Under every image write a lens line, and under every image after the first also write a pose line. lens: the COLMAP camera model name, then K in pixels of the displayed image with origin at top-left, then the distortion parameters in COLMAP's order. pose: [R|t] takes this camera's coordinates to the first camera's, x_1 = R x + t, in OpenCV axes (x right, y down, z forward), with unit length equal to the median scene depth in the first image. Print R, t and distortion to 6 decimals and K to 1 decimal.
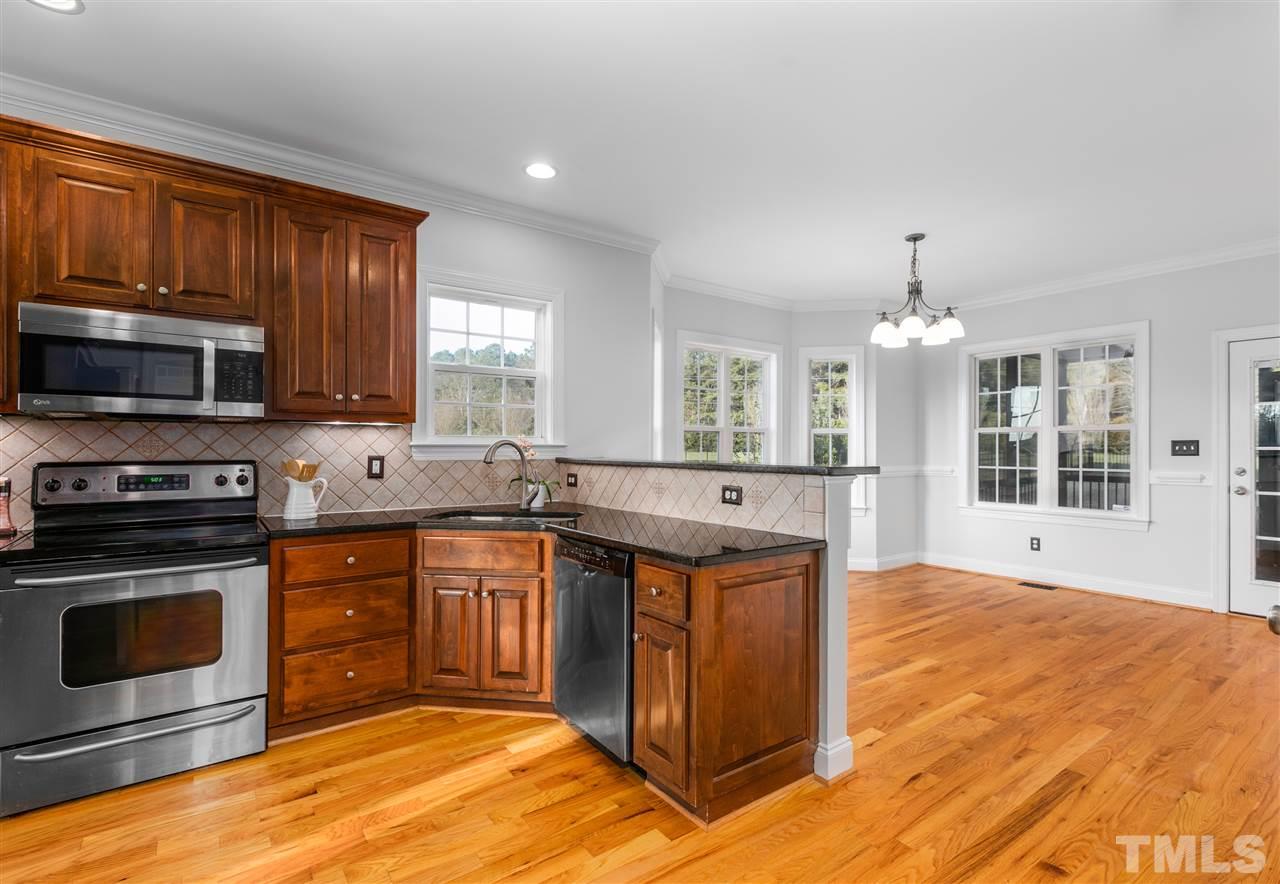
lens RADIAL K [[593.6, 0, 639.2], [0, 593.6, 445.9], [0, 0, 1]] dist [0.000101, 0.000021]
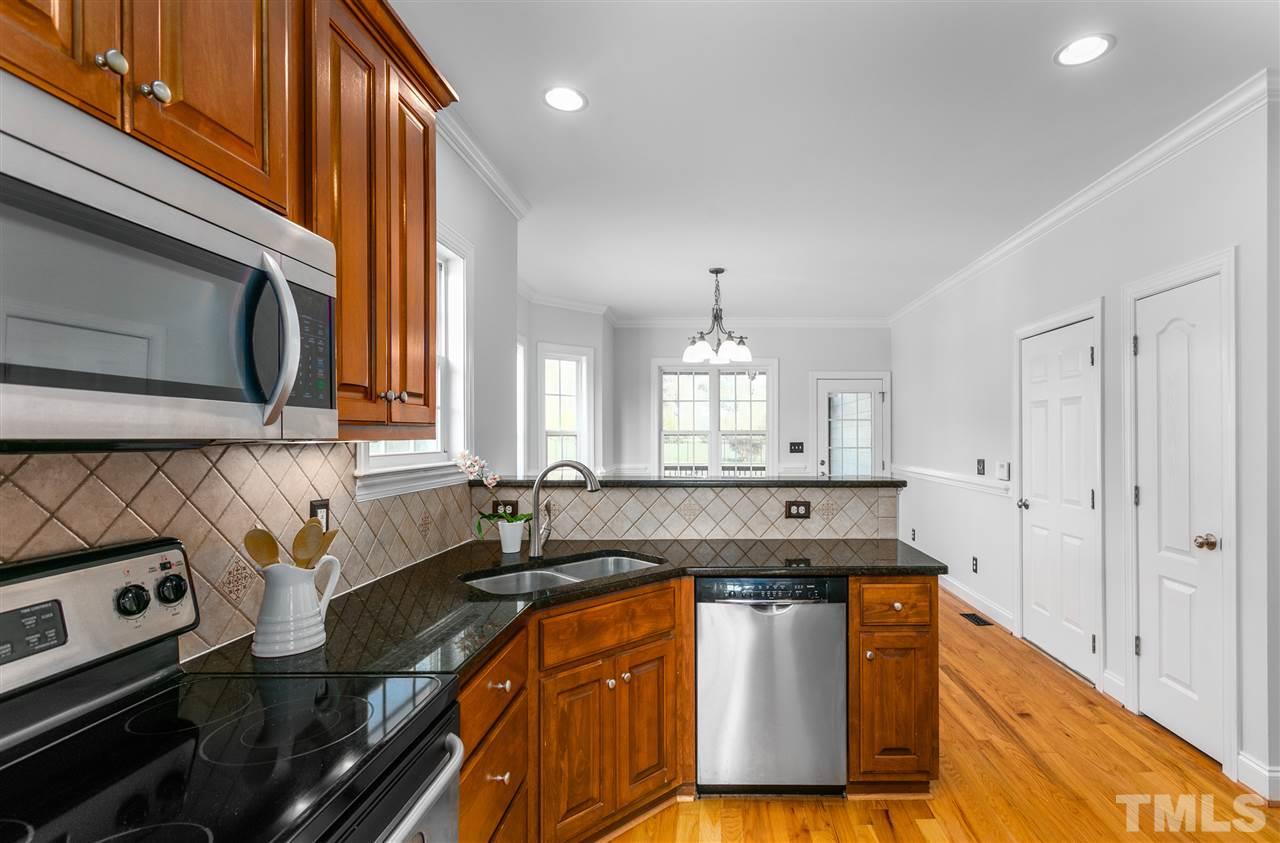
lens RADIAL K [[668.4, 0, 640.9], [0, 668.4, 427.9], [0, 0, 1]] dist [0.000712, 0.000325]
pose [[0.570339, 0.003330, 0.821403, -0.967788], [-0.003096, 0.999993, -0.001904, -0.059291], [-0.821404, -0.001457, 0.570345, 0.535227]]
